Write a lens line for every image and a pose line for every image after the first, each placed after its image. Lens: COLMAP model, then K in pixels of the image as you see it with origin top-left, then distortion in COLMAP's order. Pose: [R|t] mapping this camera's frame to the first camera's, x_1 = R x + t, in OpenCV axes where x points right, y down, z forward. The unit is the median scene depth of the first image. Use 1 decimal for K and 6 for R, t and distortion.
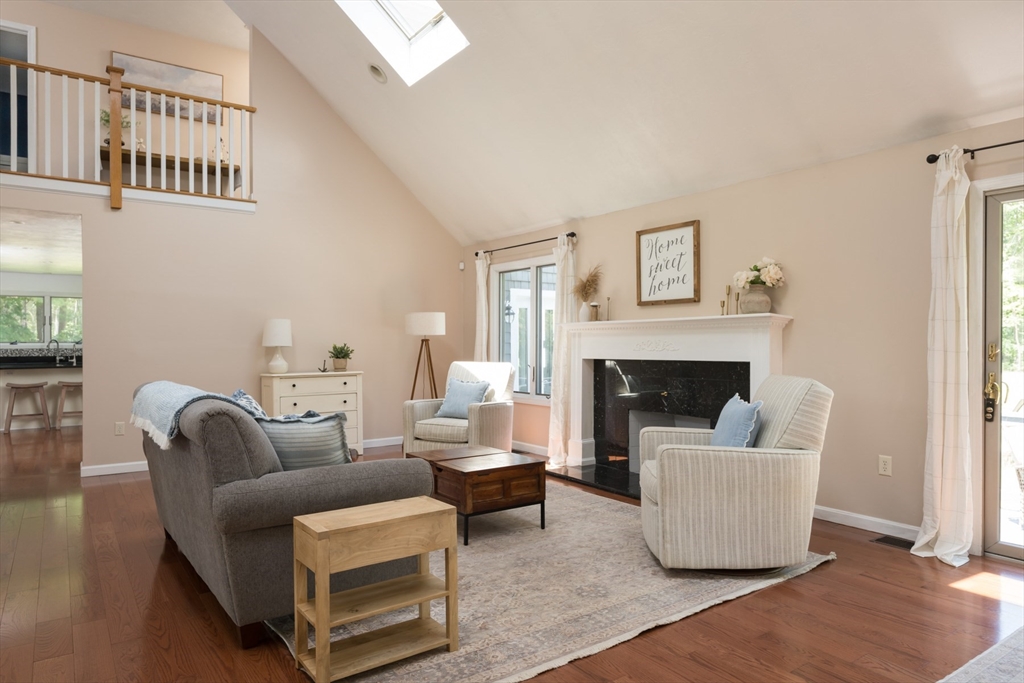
lens RADIAL K [[644.4, 0, 519.9], [0, 644.4, 339.6], [0, 0, 1]] dist [0.045703, -0.000936]
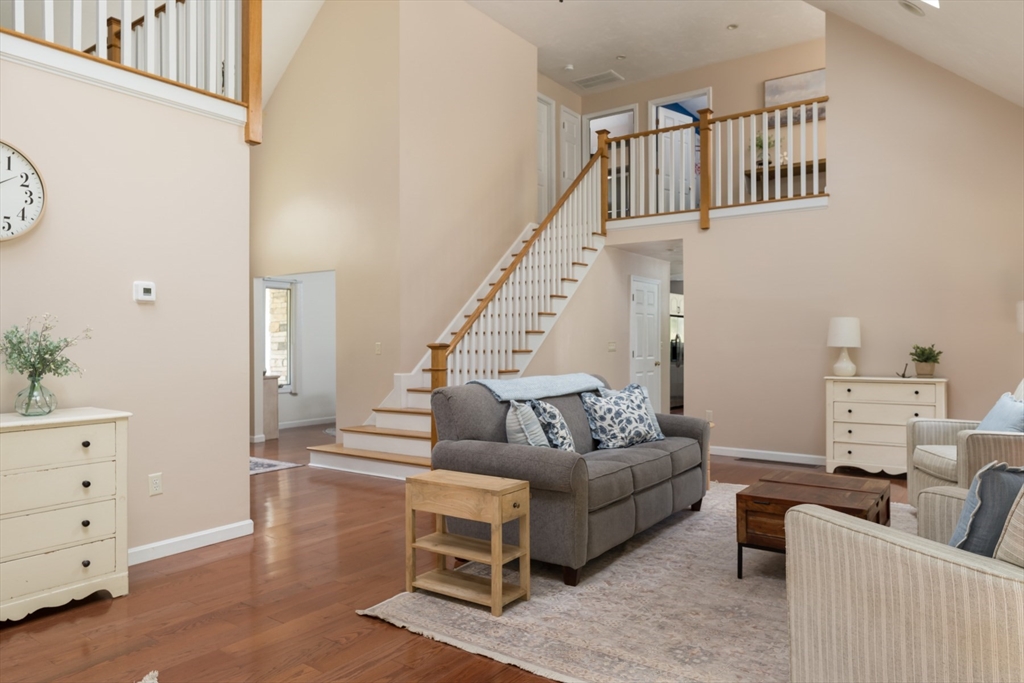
lens RADIAL K [[691.0, 0, 551.3], [0, 691.0, 377.0], [0, 0, 1]] dist [-0.017962, 0.000264]
pose [[0.346714, 0.053096, -0.936467, 0.788820], [0.002686, 0.998336, 0.057599, -0.008690], [0.937967, -0.022486, 0.345995, 0.513542]]
